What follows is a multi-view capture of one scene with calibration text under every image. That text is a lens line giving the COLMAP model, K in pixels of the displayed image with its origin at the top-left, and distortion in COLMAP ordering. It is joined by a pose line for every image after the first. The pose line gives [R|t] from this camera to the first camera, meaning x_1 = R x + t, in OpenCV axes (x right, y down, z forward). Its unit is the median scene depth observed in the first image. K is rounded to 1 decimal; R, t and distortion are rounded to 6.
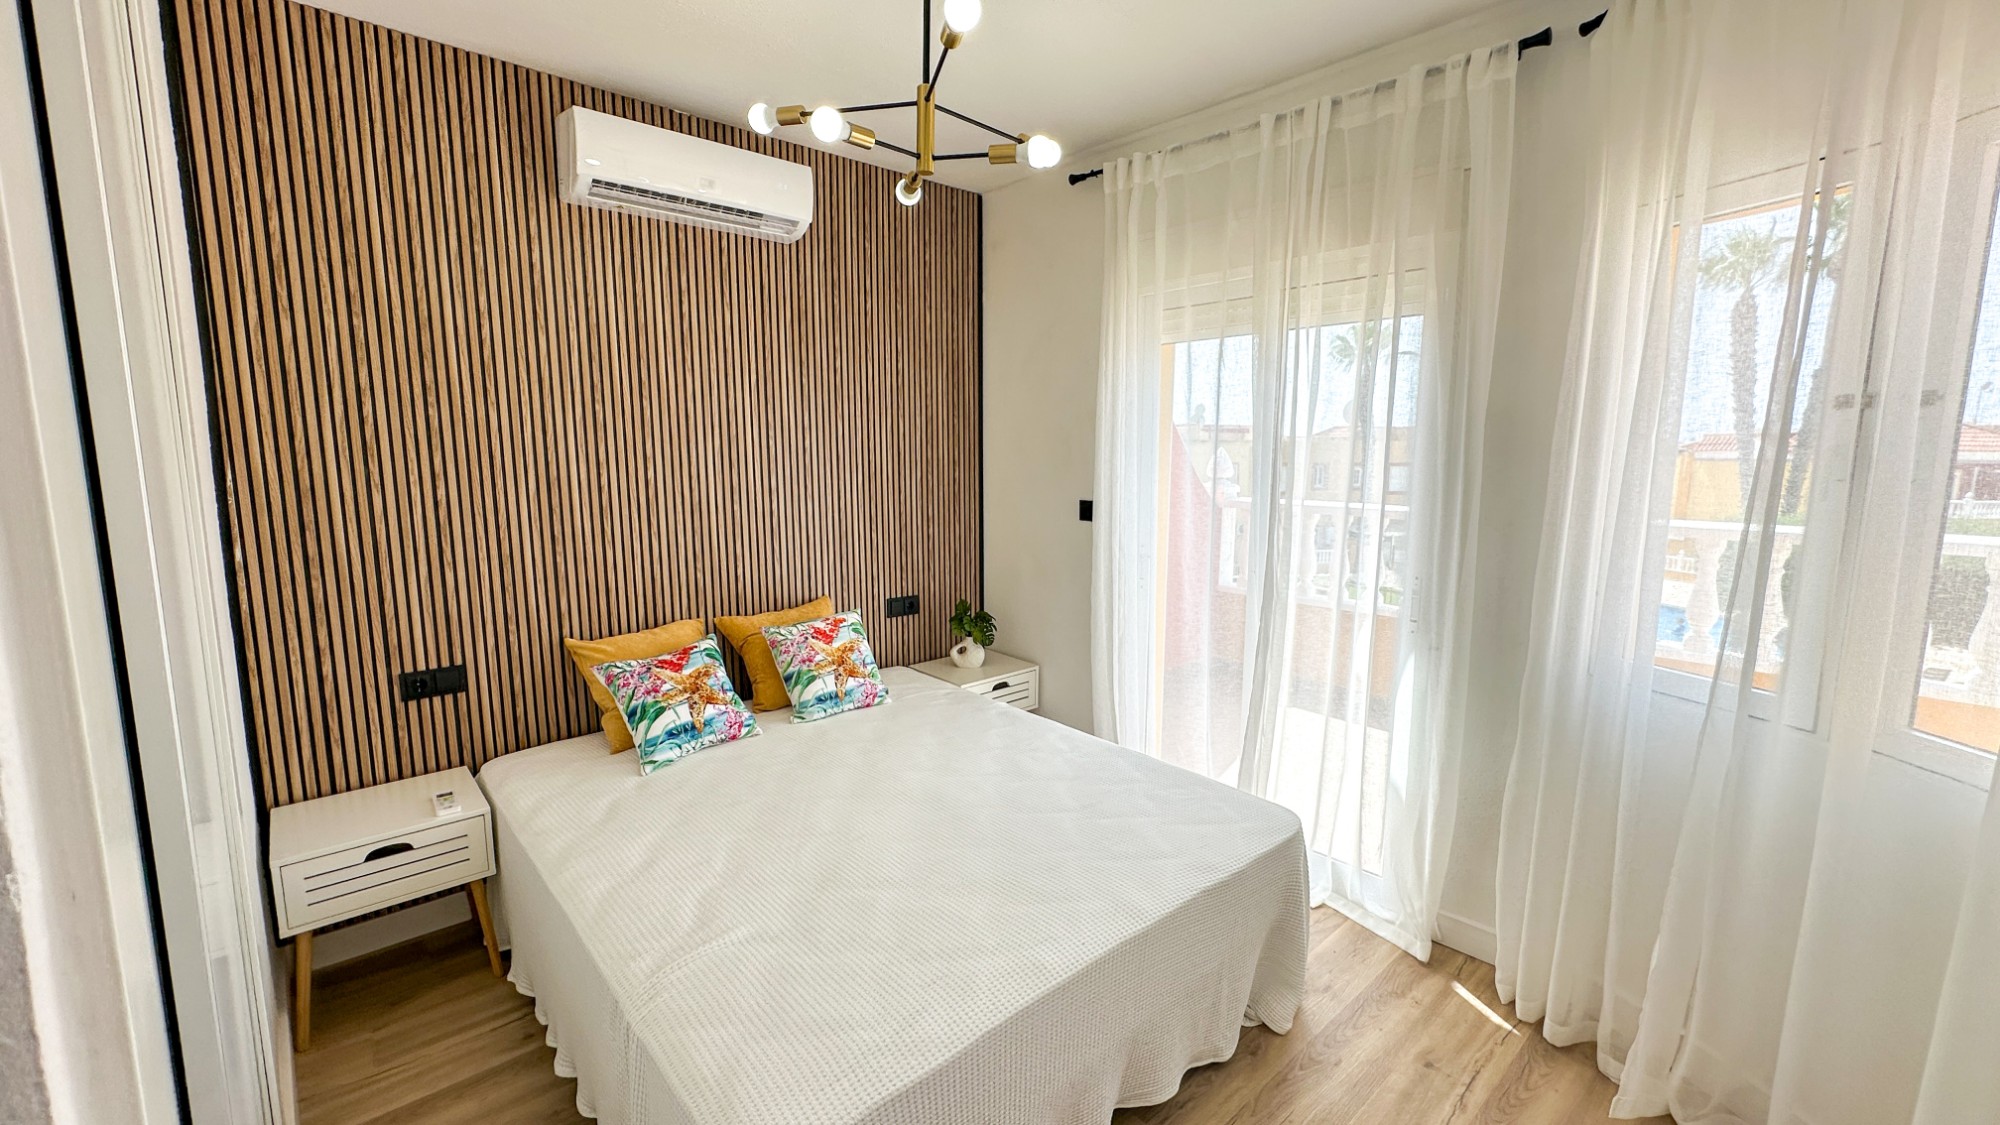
lens RADIAL K [[797.7, 0, 999.6], [0, 797.7, 555.5], [0, 0, 1]] dist [-0.000358, -0.000249]
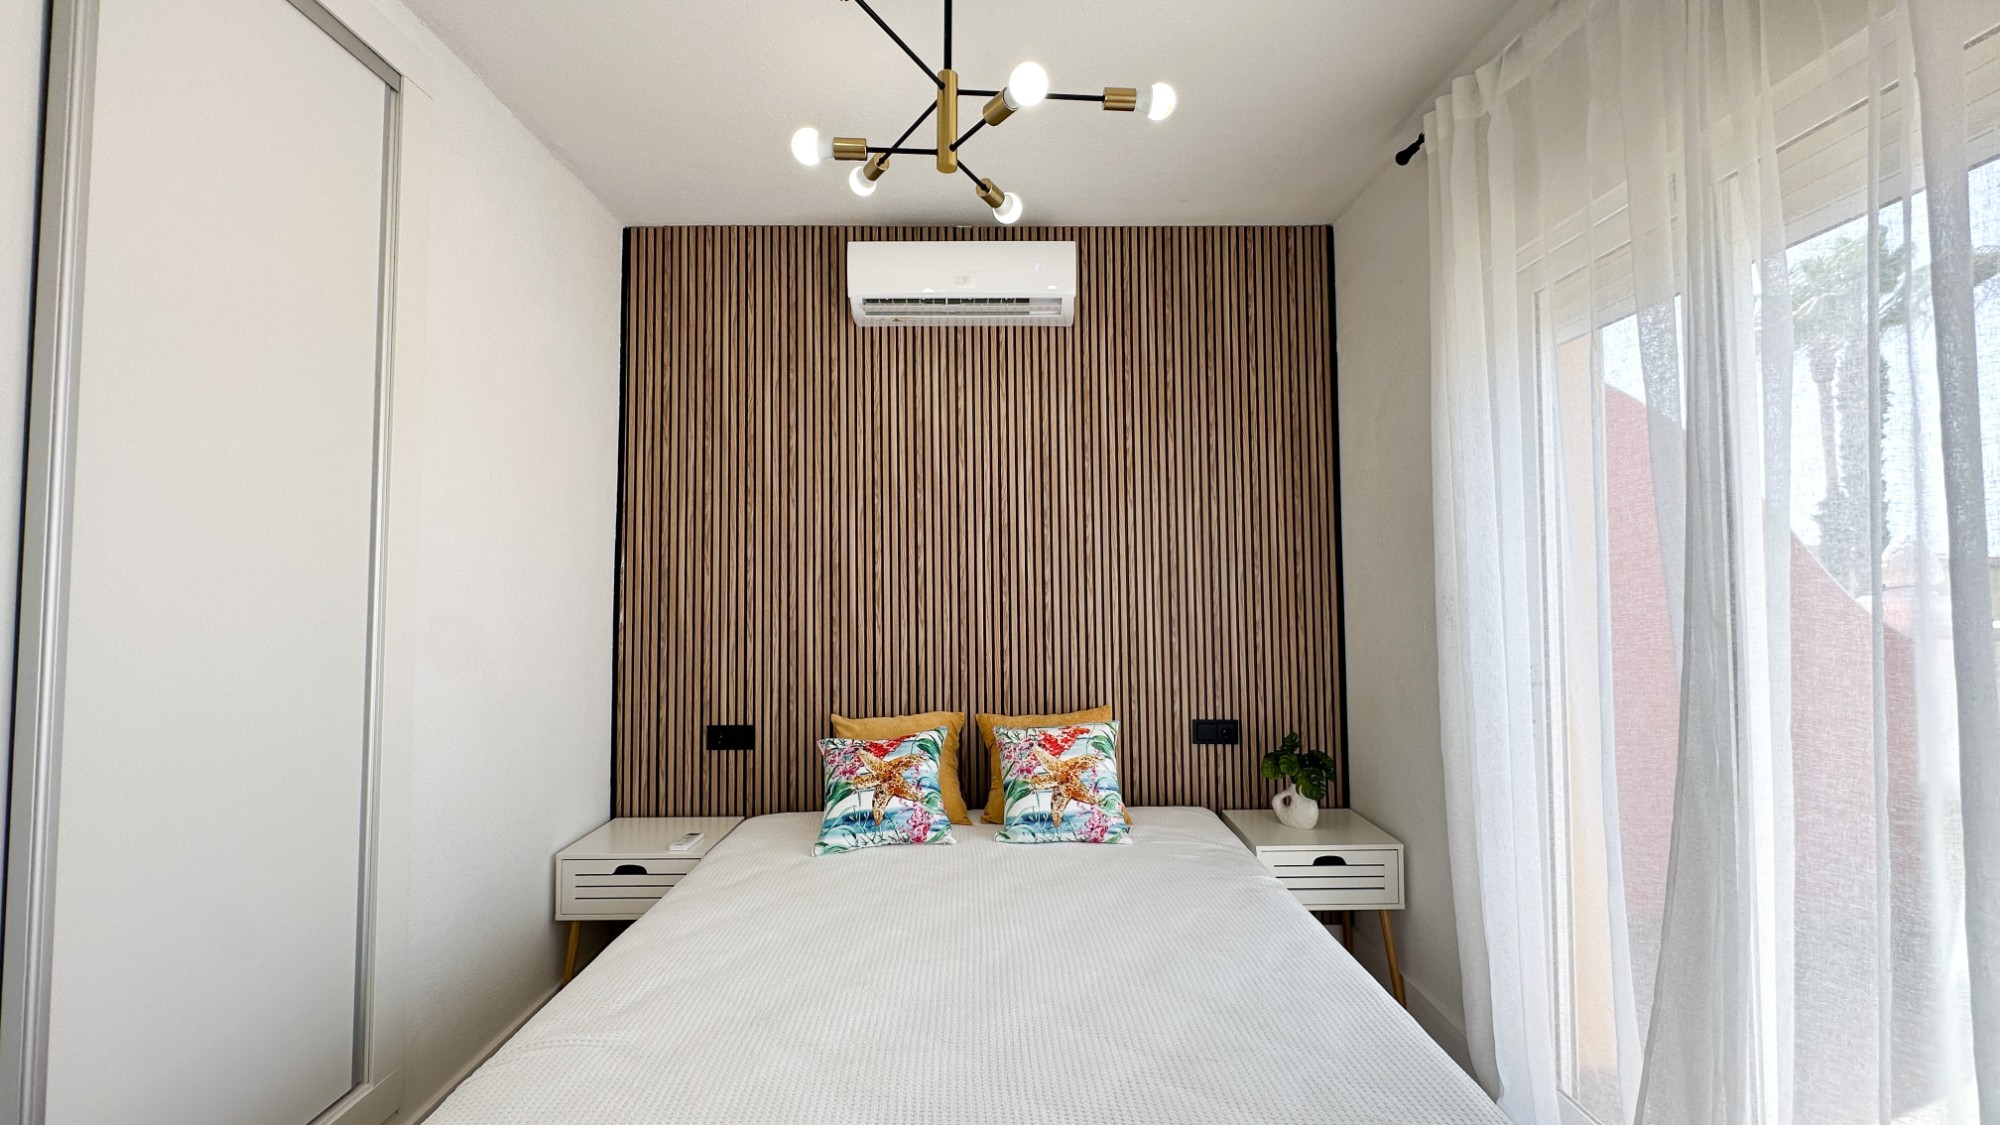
lens RADIAL K [[797.7, 0, 999.6], [0, 797.7, 555.5], [0, 0, 1]] dist [-0.000358, -0.000249]
pose [[0.750666, -0.033543, -0.659830, 0.317628], [-0.081742, 0.986322, -0.143136, 0.027493], [0.655605, 0.161383, 0.737656, 0.304144]]
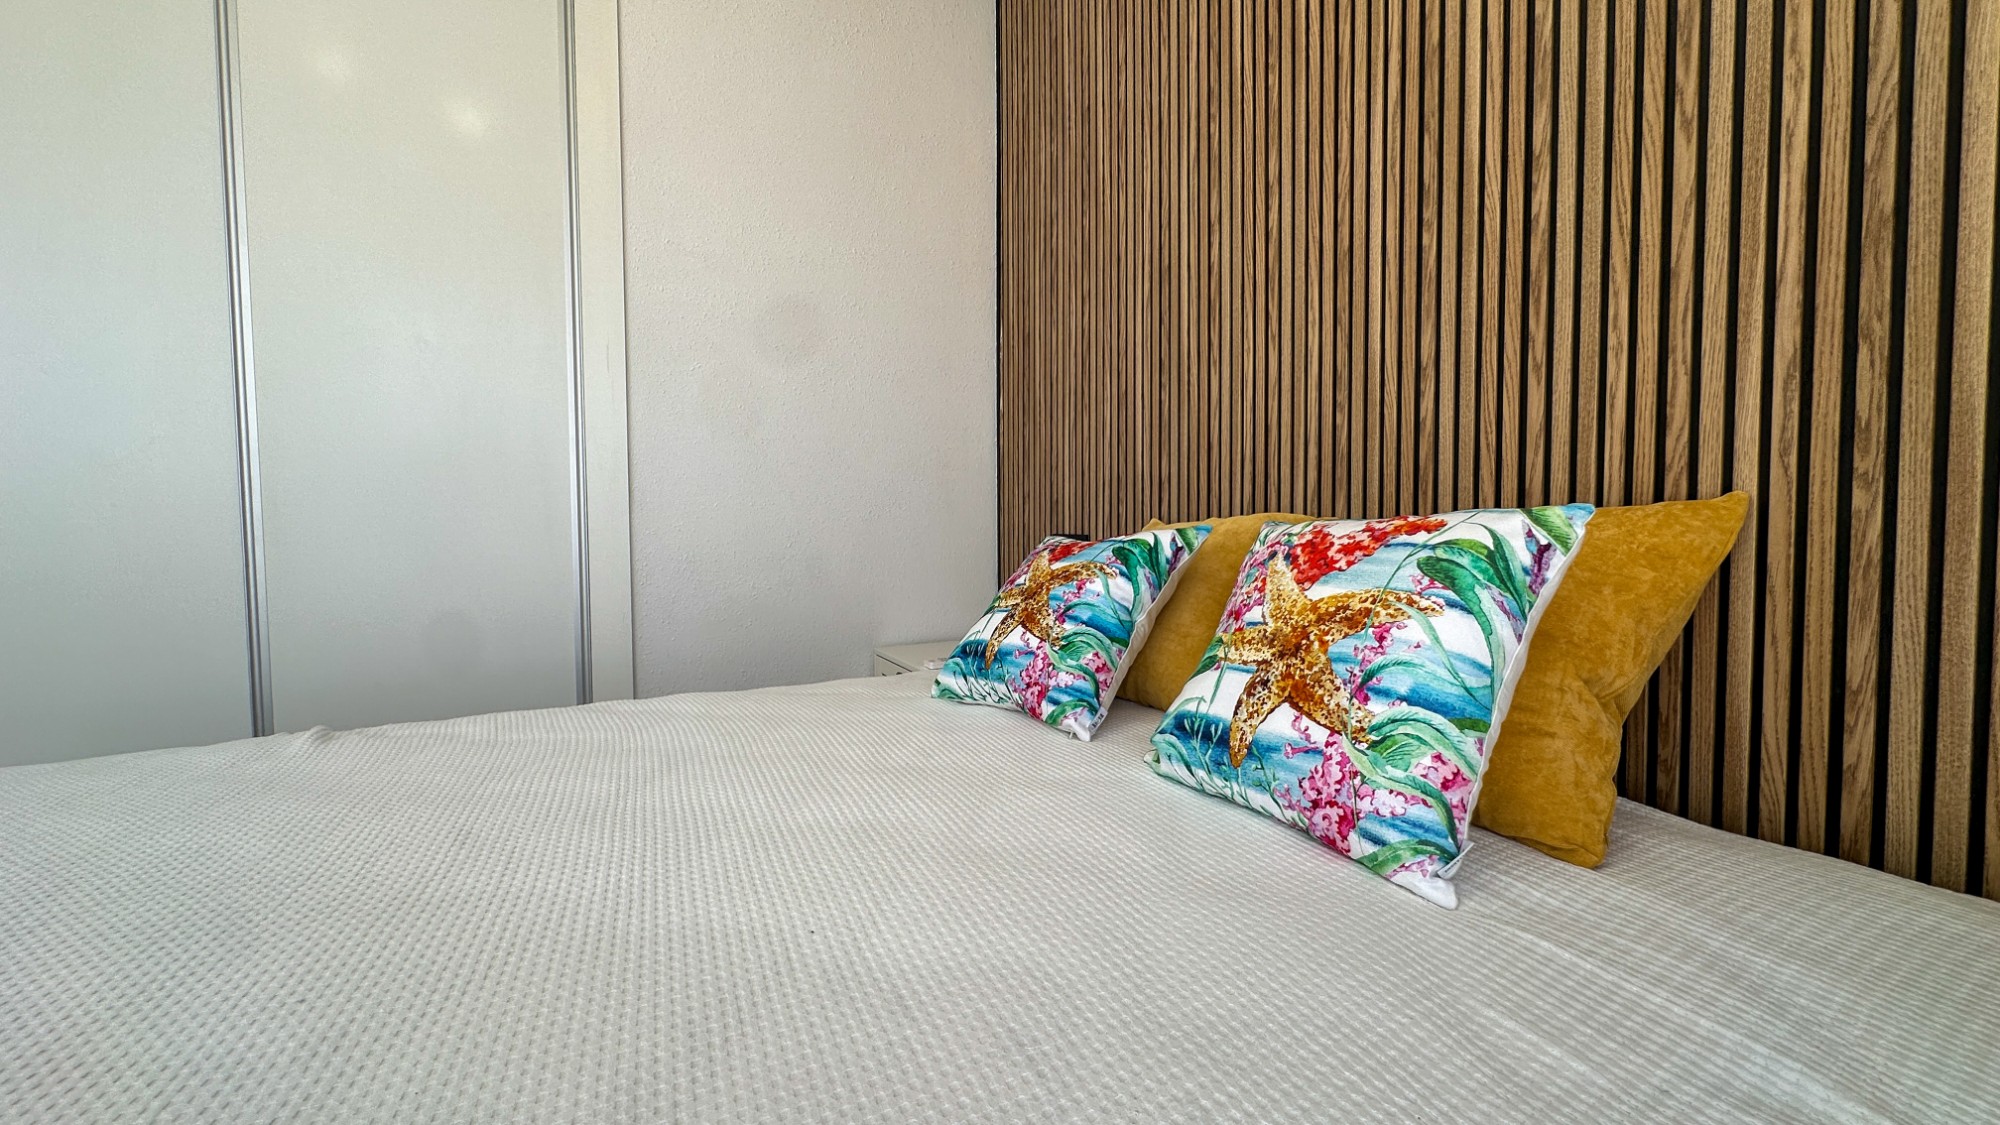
lens RADIAL K [[792.8, 0, 1005.1], [0, 792.8, 559.8], [0, 0, 1]] dist [-0.007683, 0.000597]
pose [[-0.256159, 0.050515, -0.965314, 0.106357], [-0.122161, 0.988935, 0.084169, 0.092729], [0.958884, 0.139484, -0.247154, 0.986643]]
